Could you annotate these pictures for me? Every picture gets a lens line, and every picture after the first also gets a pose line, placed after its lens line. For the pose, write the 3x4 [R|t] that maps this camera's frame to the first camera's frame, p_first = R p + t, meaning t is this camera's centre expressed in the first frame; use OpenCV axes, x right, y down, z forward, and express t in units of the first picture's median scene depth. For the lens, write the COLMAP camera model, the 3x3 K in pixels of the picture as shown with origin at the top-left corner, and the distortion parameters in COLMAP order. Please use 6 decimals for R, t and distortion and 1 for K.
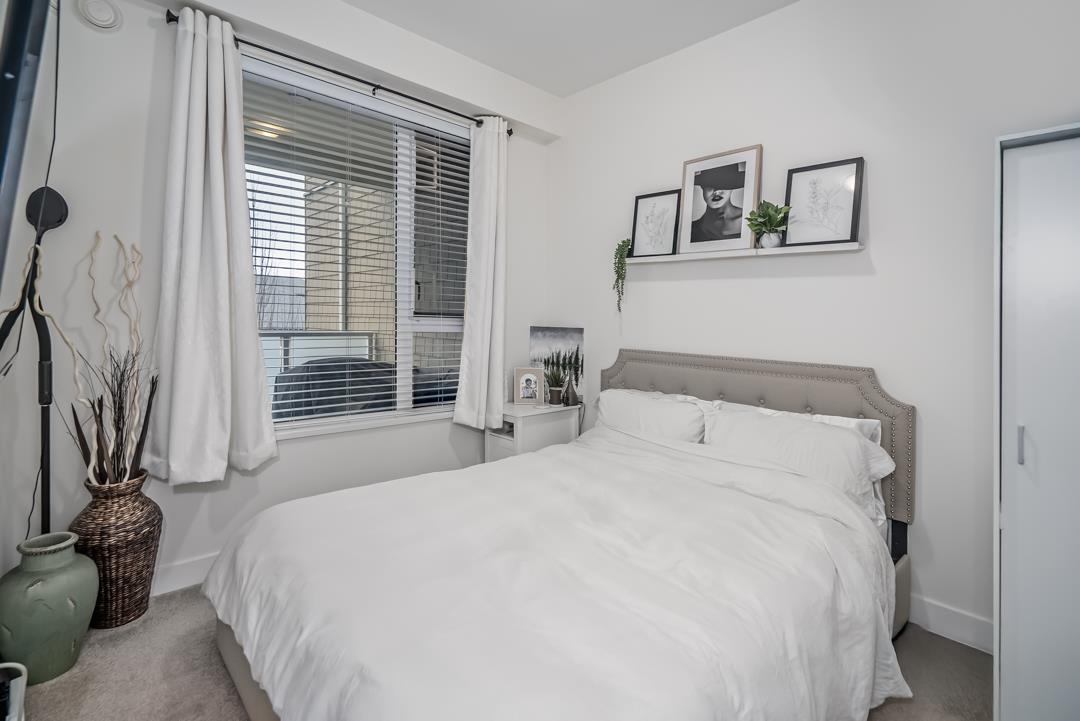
lens RADIAL K [[519.9, 0, 533.1], [0, 519.9, 309.8], [0, 0, 1]] dist [-0.011832, 0.005766]
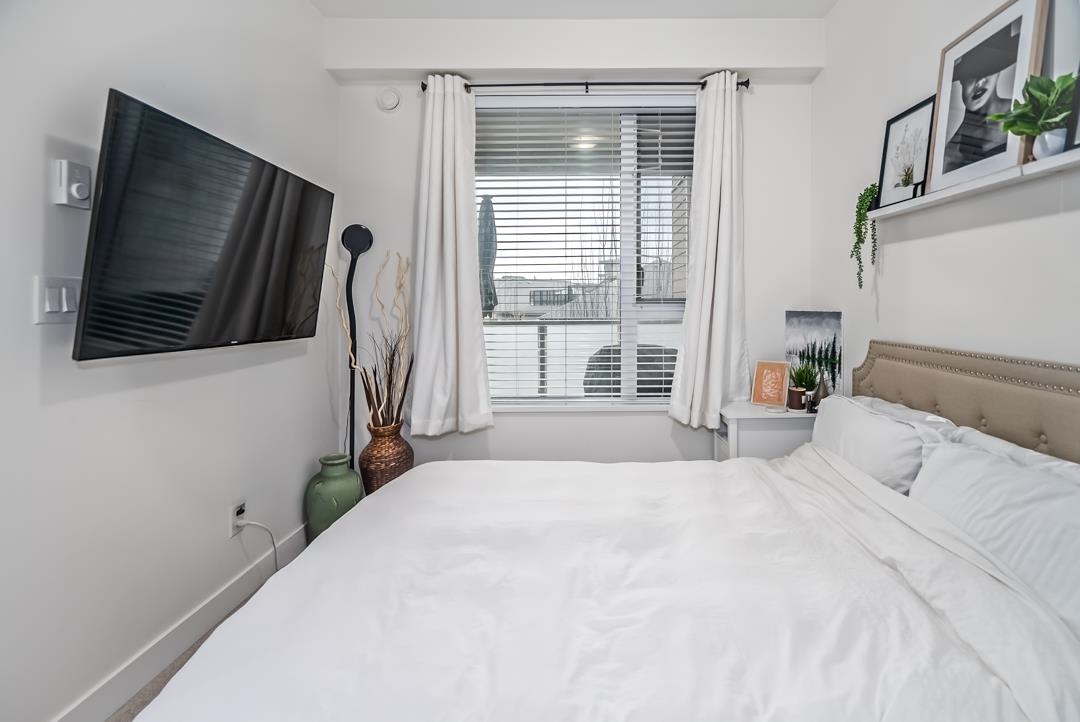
lens RADIAL K [[519.9, 0, 565.4], [0, 519.9, 294.7], [0, 0, 1]] dist [-0.011832, 0.005766]
pose [[0.727299, -0.040806, -0.685107, 0.361137], [0.036855, 0.999113, -0.020383, 0.012593], [0.685331, -0.010425, 0.728157, 0.202801]]
